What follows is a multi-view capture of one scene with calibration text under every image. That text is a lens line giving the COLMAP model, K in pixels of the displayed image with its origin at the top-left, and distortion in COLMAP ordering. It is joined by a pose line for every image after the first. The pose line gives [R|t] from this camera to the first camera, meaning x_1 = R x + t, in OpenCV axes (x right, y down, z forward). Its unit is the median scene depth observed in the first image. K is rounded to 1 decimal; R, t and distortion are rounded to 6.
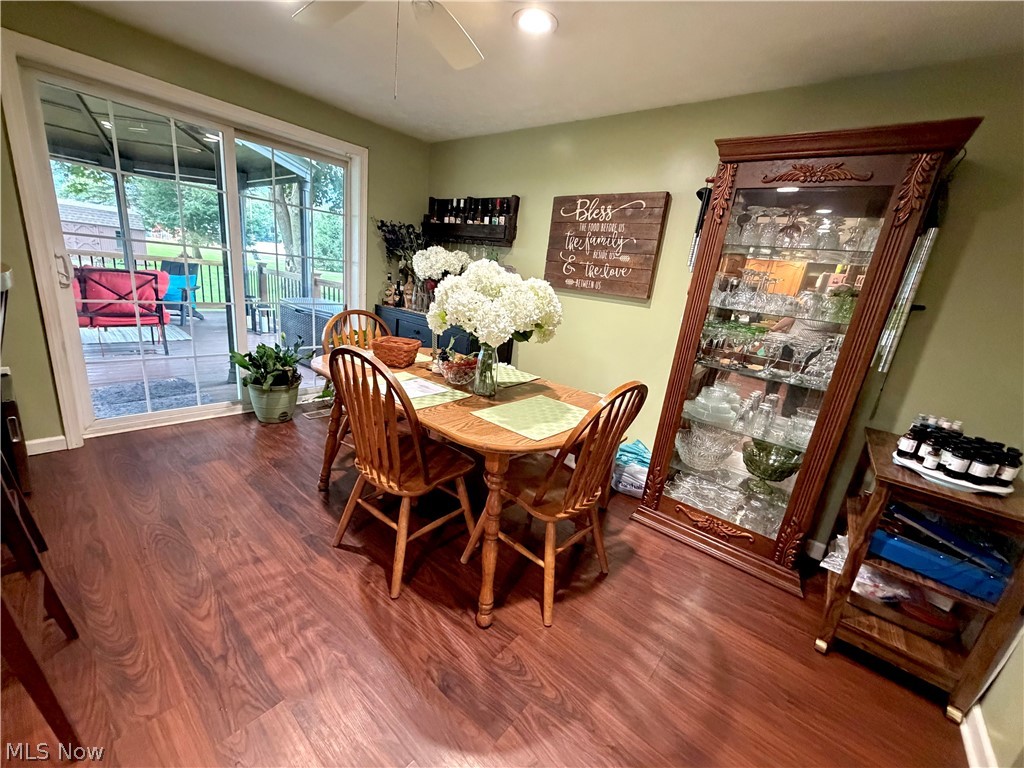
lens RADIAL K [[406.8, 0, 510.0], [0, 406.8, 386.0], [0, 0, 1]] dist [-0.000007, -0.000111]
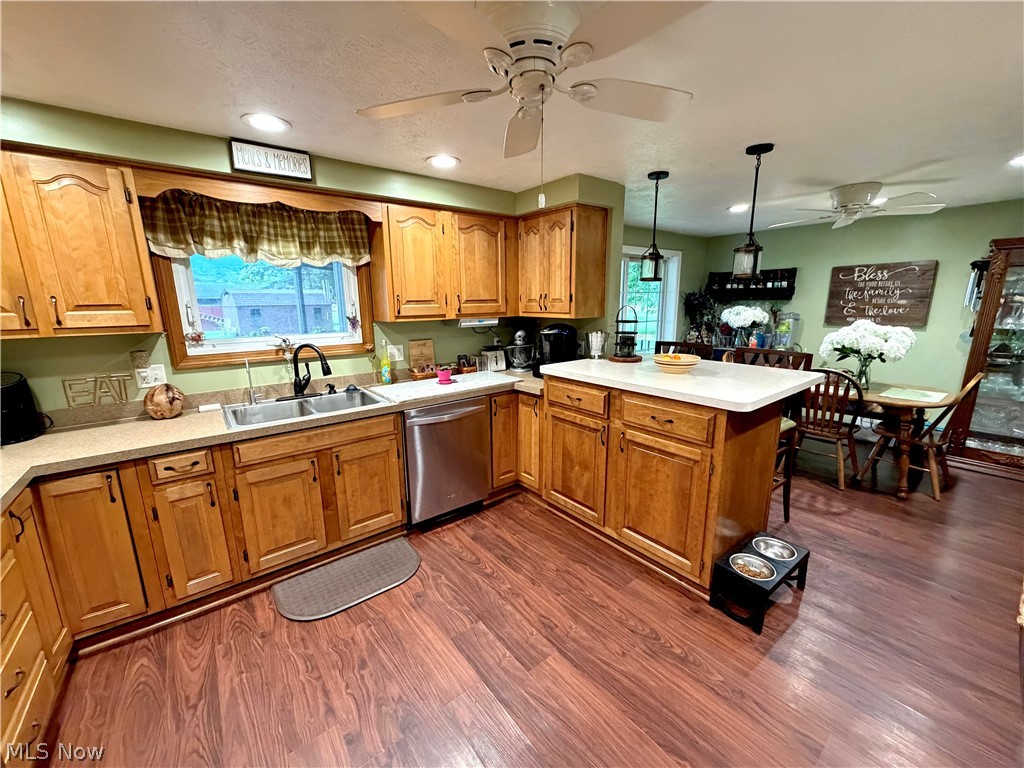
lens RADIAL K [[406.8, 0, 510.0], [0, 406.8, 386.0], [0, 0, 1]] dist [-0.000007, -0.000111]
pose [[0.972007, -0.078528, -0.221440, -0.832246], [0.062426, 0.994933, -0.078810, 0.037244], [0.226507, 0.062780, 0.971984, -0.815336]]
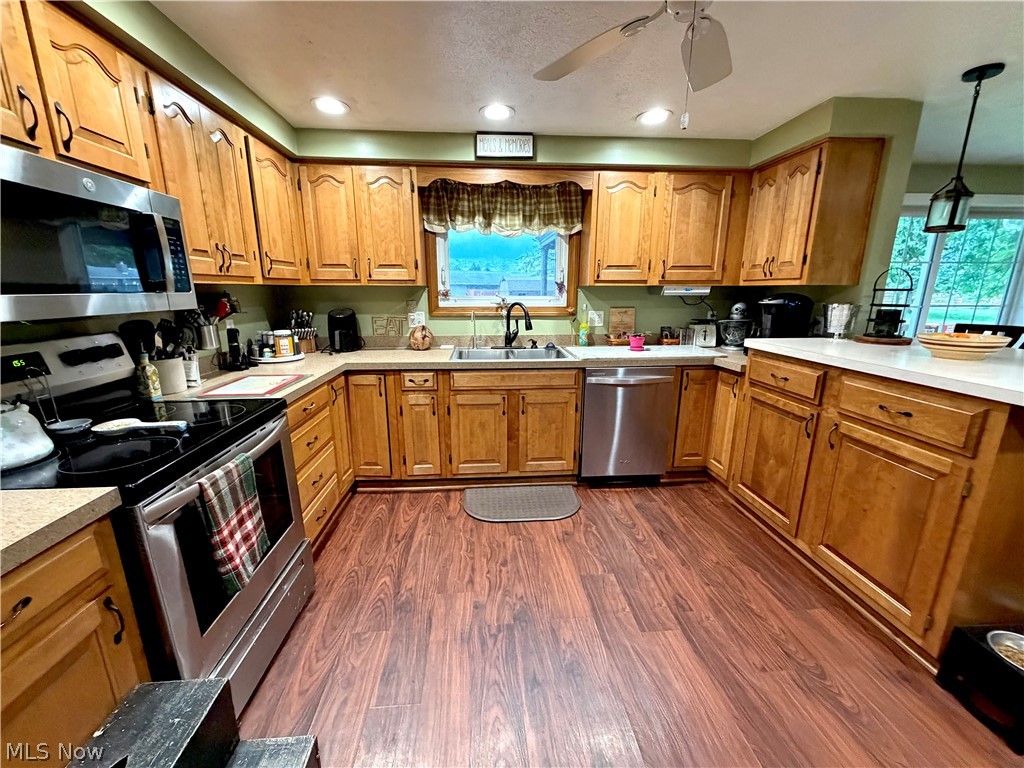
lens RADIAL K [[406.8, 0, 510.0], [0, 406.8, 386.0], [0, 0, 1]] dist [-0.000007, -0.000111]
pose [[0.696410, 0.054216, -0.715594, -0.697994], [-0.116171, 0.992507, -0.037860, 0.107128], [0.708179, 0.109497, 0.697490, -0.778325]]
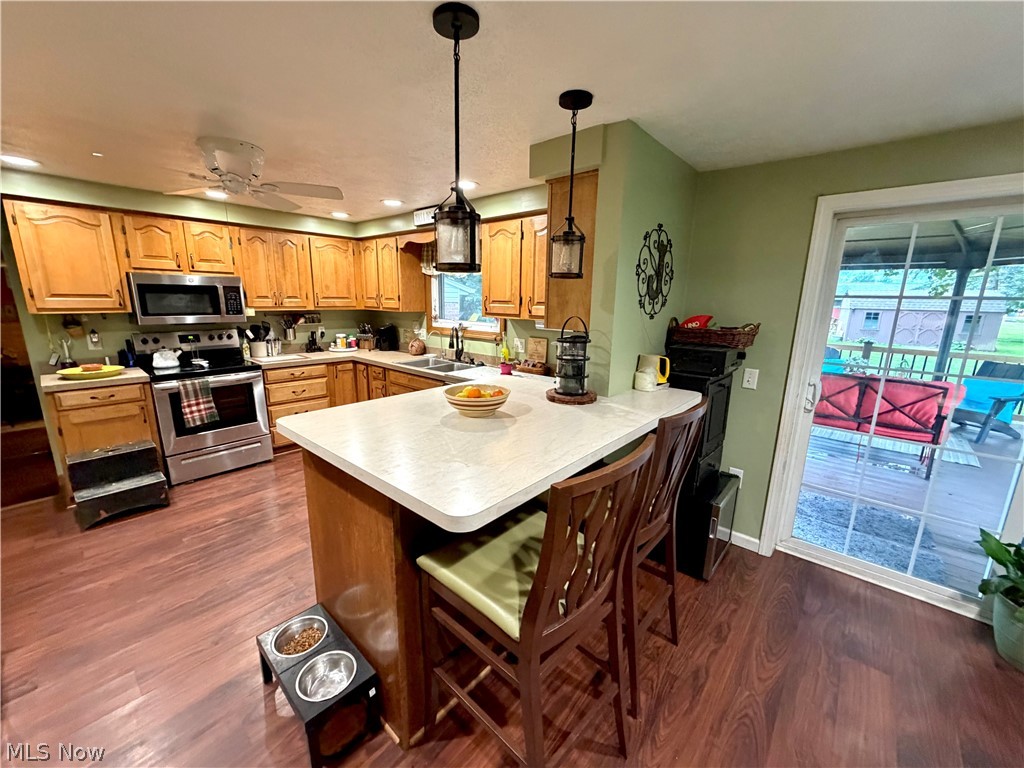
lens RADIAL K [[406.8, 0, 510.0], [0, 406.8, 386.0], [0, 0, 1]] dist [-0.000007, -0.000111]
pose [[-0.013786, 0.101929, -0.994696, -0.045017], [-0.287775, 0.952297, 0.101572, -0.163393], [0.957599, 0.287649, 0.016204, 0.198278]]
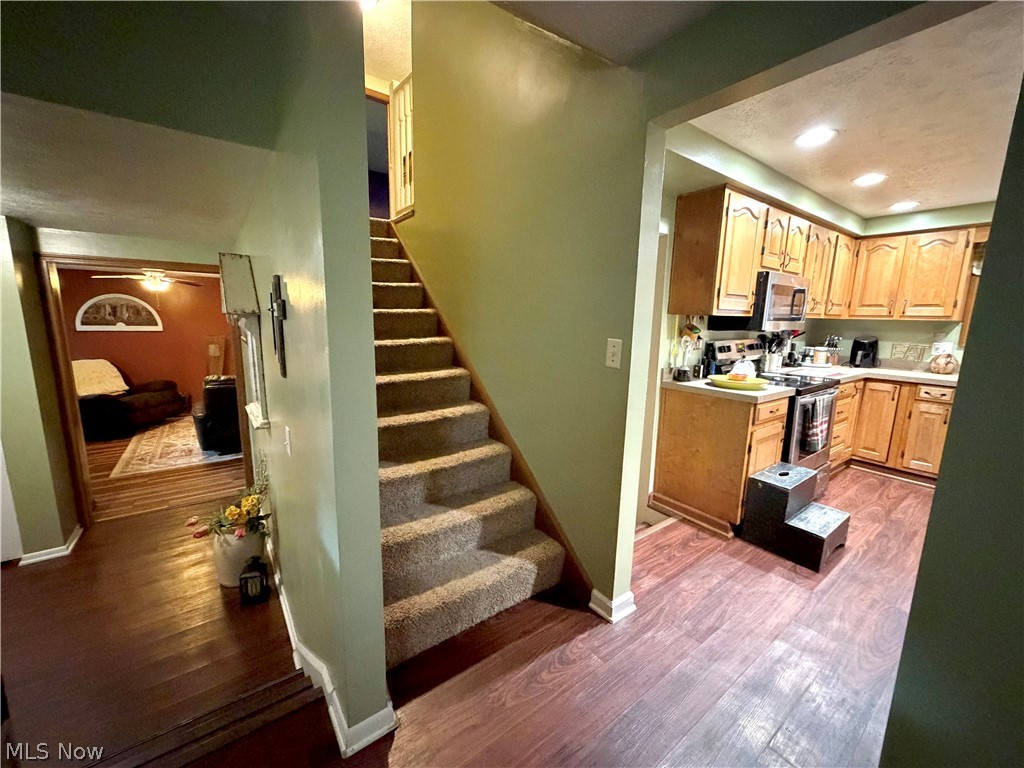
lens RADIAL K [[406.8, 0, 510.0], [0, 406.8, 386.0], [0, 0, 1]] dist [-0.000007, -0.000111]
pose [[-0.224804, 0.046184, -0.973309, -0.058763], [-0.305694, 0.945104, 0.115452, 0.310572], [0.925211, 0.323488, -0.198345, -1.210838]]
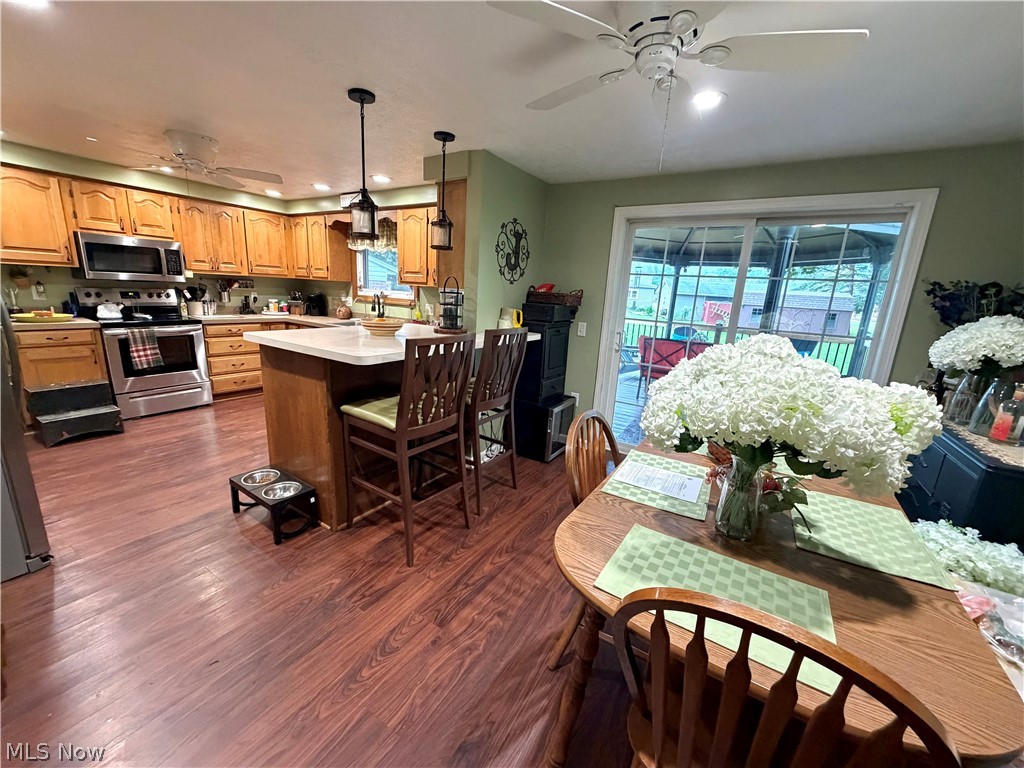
lens RADIAL K [[406.8, 0, 510.0], [0, 406.8, 386.0], [0, 0, 1]] dist [-0.000007, -0.000111]
pose [[0.140478, 0.126729, -0.981940, 0.340260], [-0.304845, 0.949129, 0.078883, -0.098106], [0.941985, 0.288258, 0.171964, 0.325610]]
